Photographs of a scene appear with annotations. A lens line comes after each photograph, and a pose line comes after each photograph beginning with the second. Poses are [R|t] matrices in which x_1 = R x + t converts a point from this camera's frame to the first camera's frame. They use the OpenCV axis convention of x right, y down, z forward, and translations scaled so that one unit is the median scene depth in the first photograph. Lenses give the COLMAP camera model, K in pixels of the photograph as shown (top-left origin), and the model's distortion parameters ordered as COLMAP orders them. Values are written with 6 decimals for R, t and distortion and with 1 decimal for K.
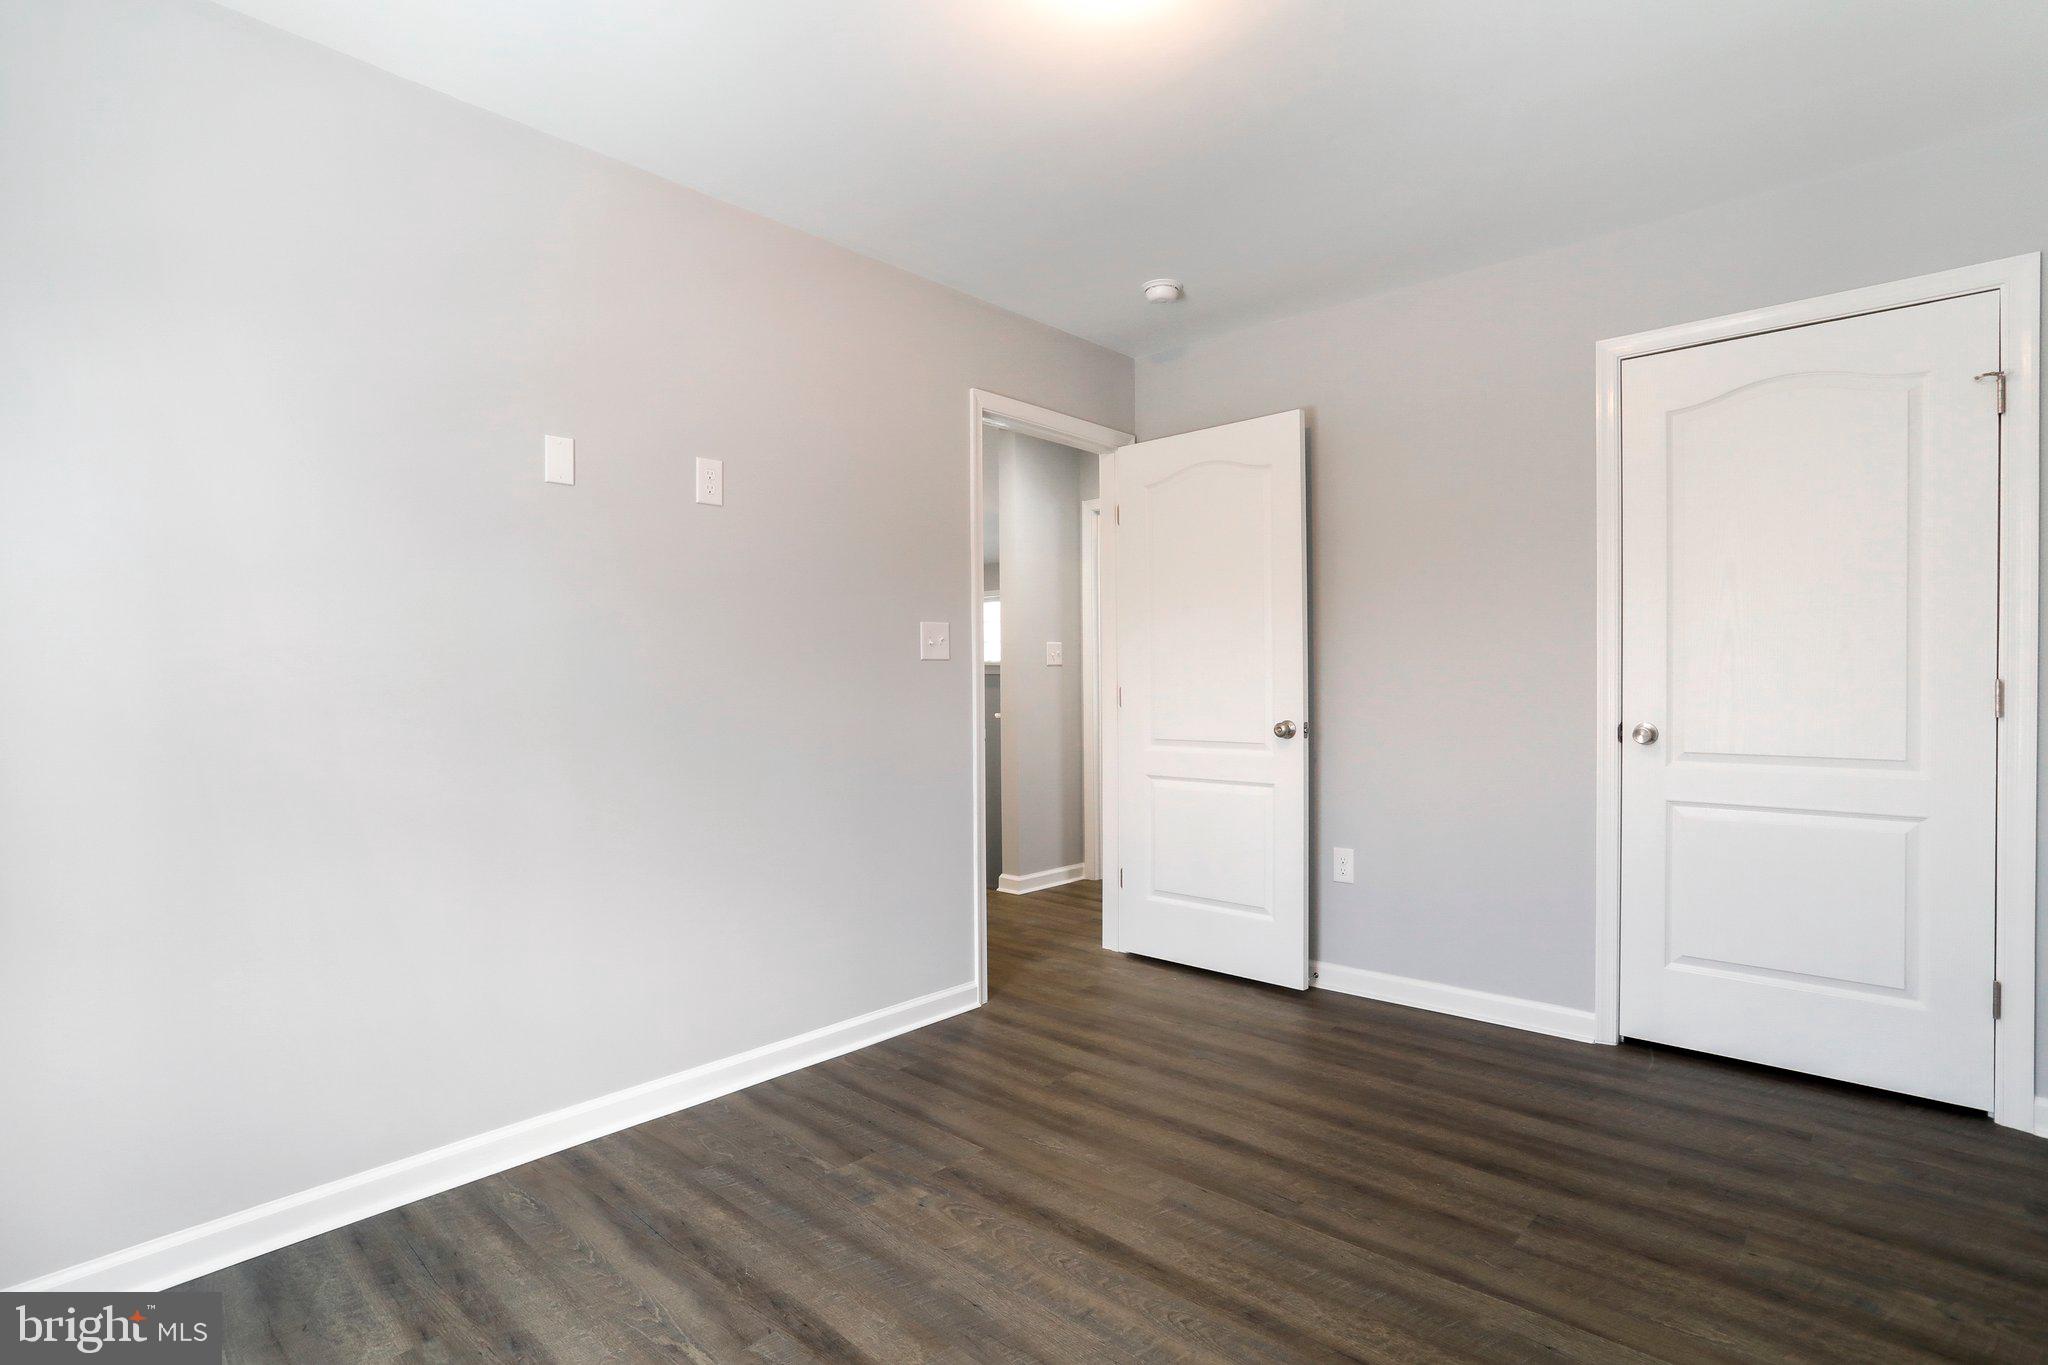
lens RADIAL K [[989.1, 0, 1017.8], [0, 989.1, 689.1], [0, 0, 1]] dist [-0.049828, 0.016548]
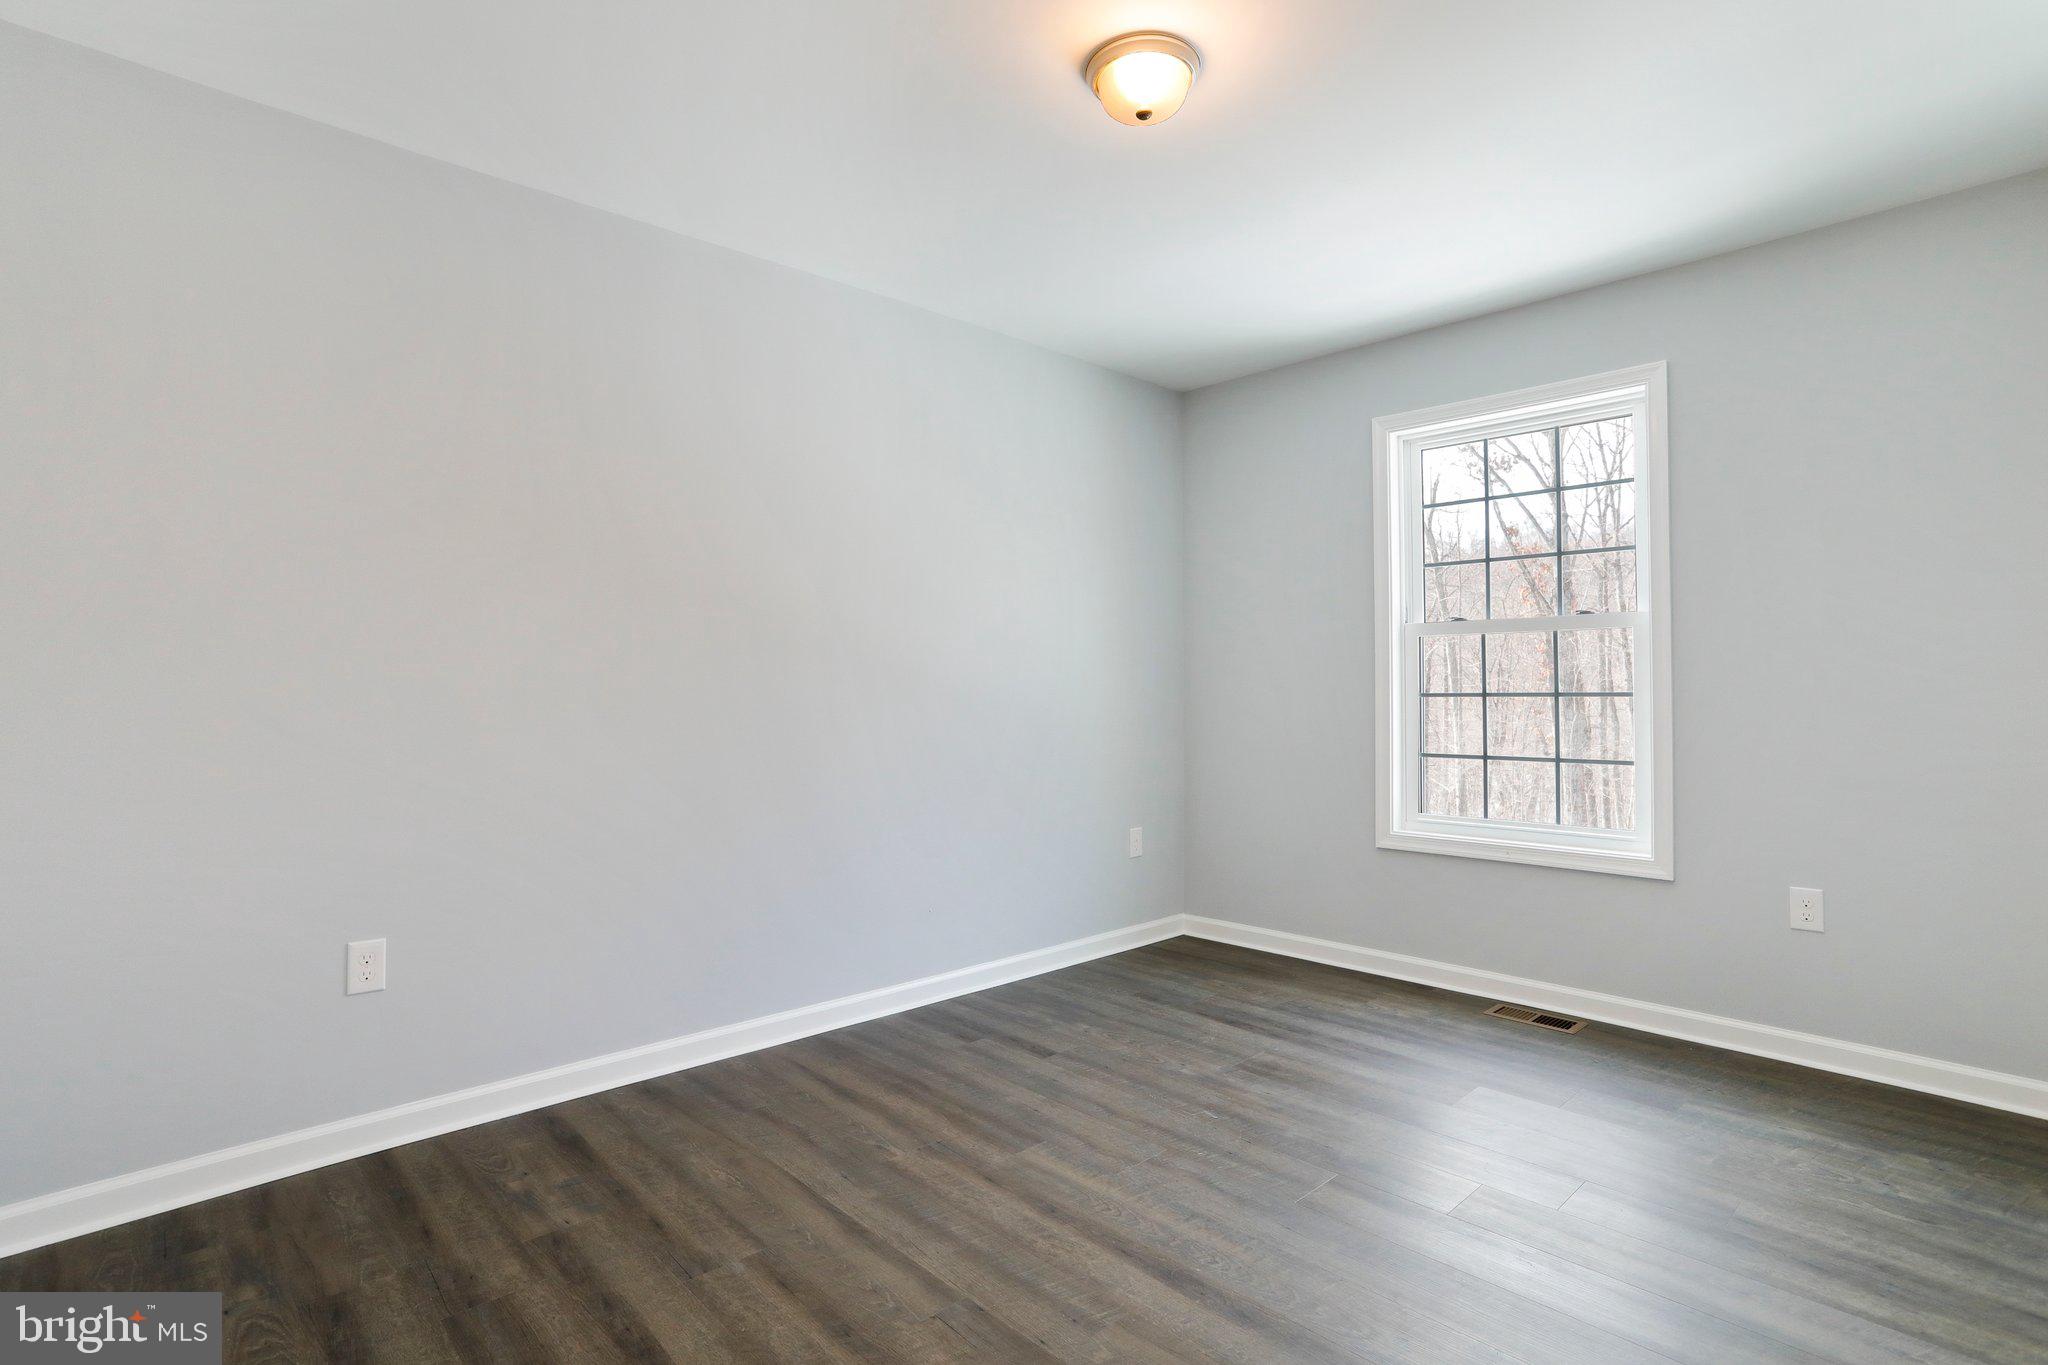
lens RADIAL K [[989.1, 0, 1021.3], [0, 989.1, 685.4], [0, 0, 1]] dist [-0.049828, 0.016548]
pose [[-0.997313, 0.011851, 0.072287, 0.153052], [0.012167, 0.999918, 0.003934, -0.013086], [-0.072234, 0.004803, -0.997376, 1.853138]]
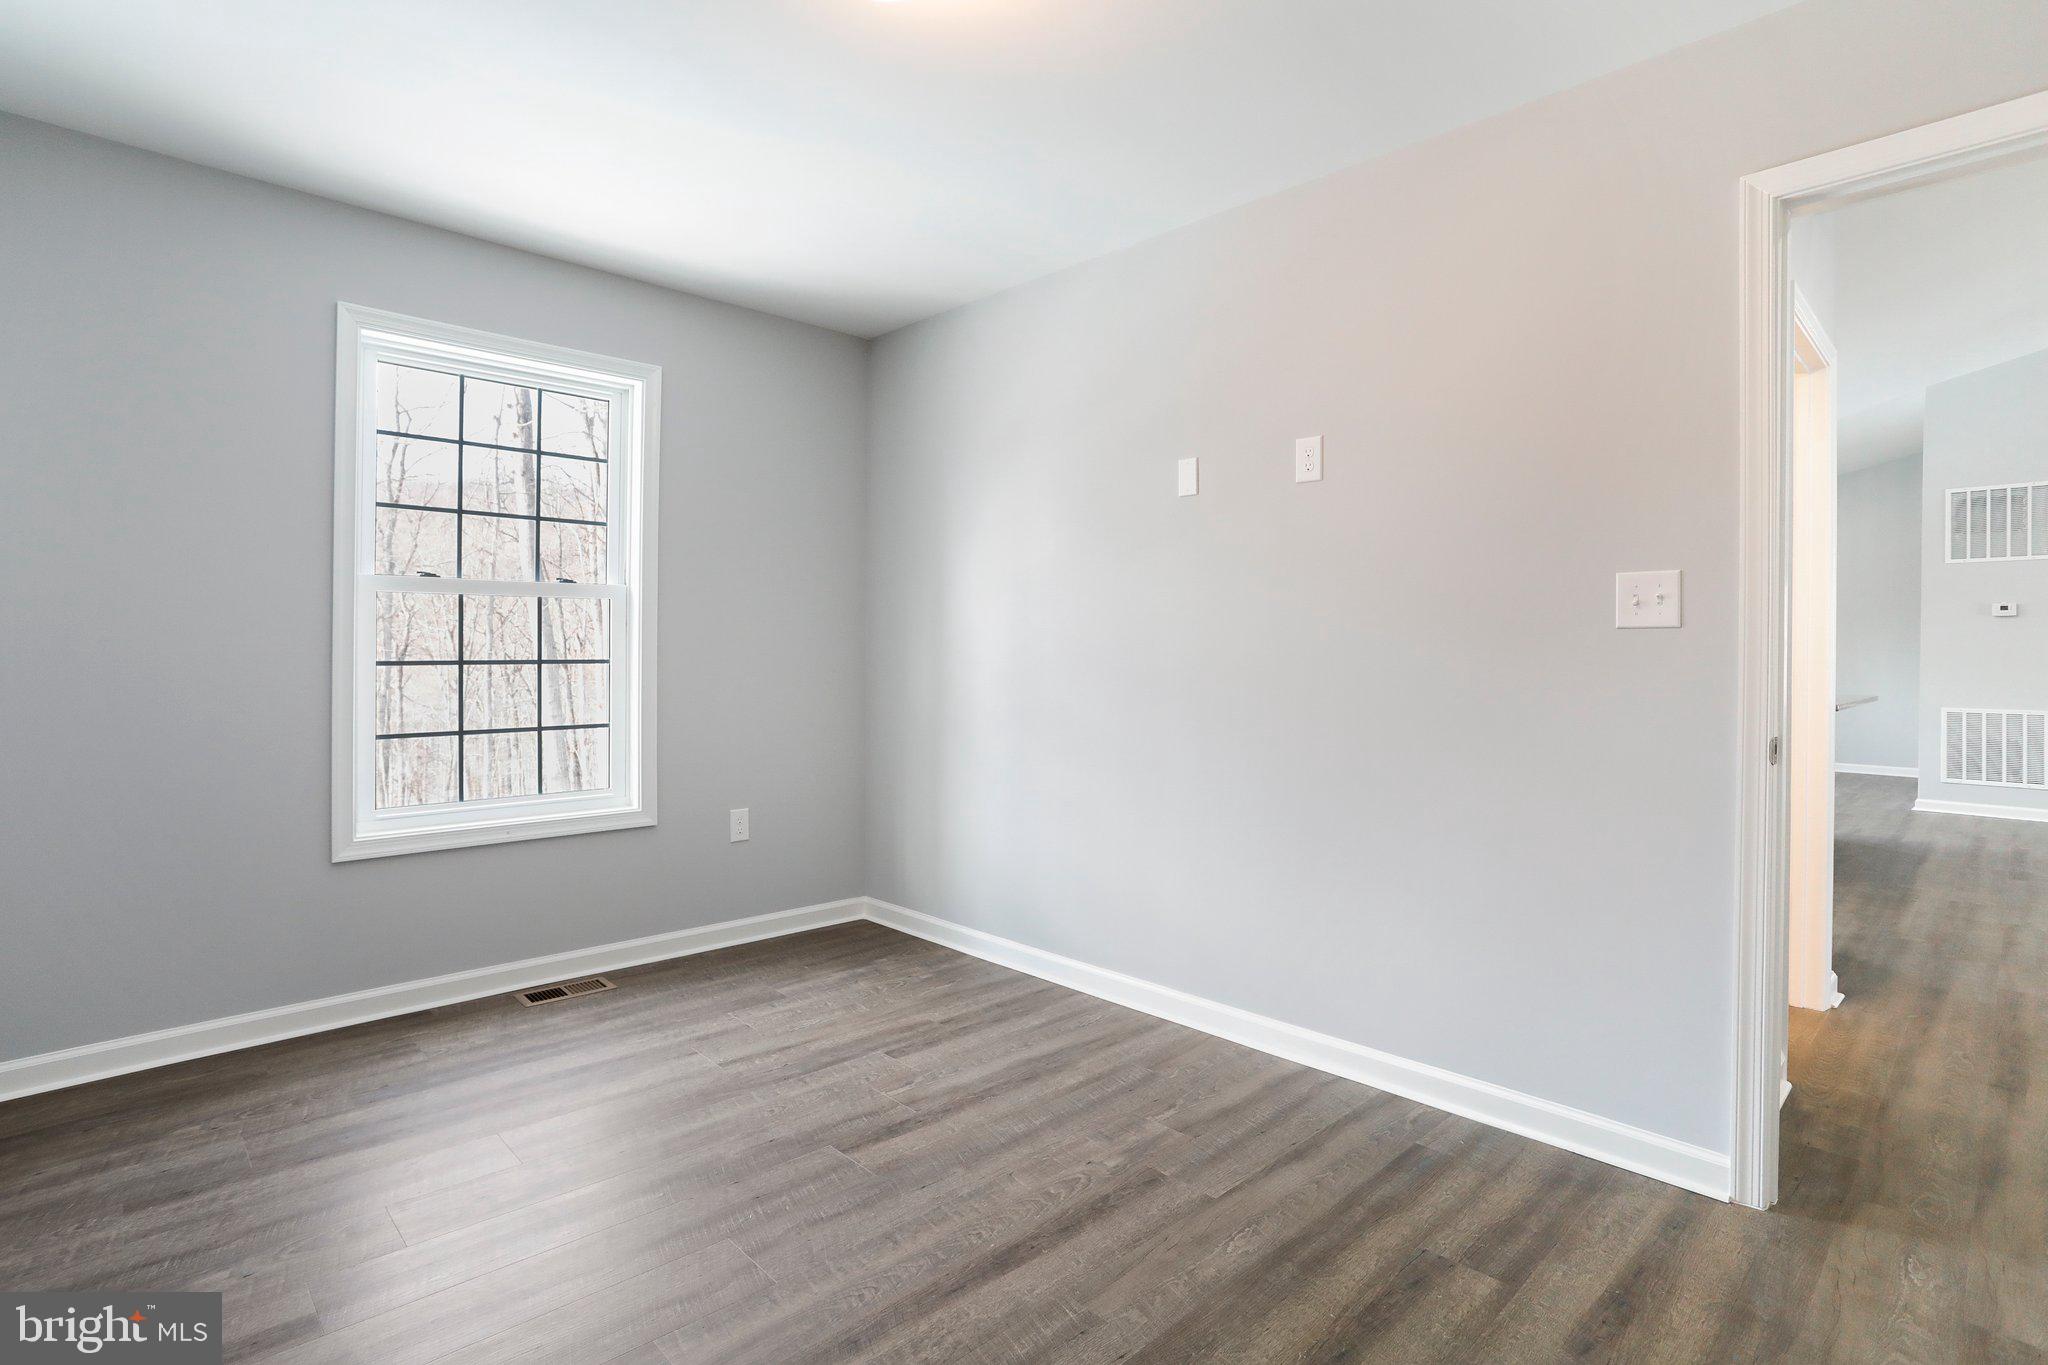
lens RADIAL K [[989.1, 0, 1006.5], [0, 989.1, 656.8], [0, 0, 1]] dist [-0.049828, 0.016548]
pose [[-0.065661, 0.010577, -0.997786, 0.956381], [-0.013257, 0.999846, 0.011471, -0.017216], [0.997754, 0.013981, -0.065511, 1.000125]]
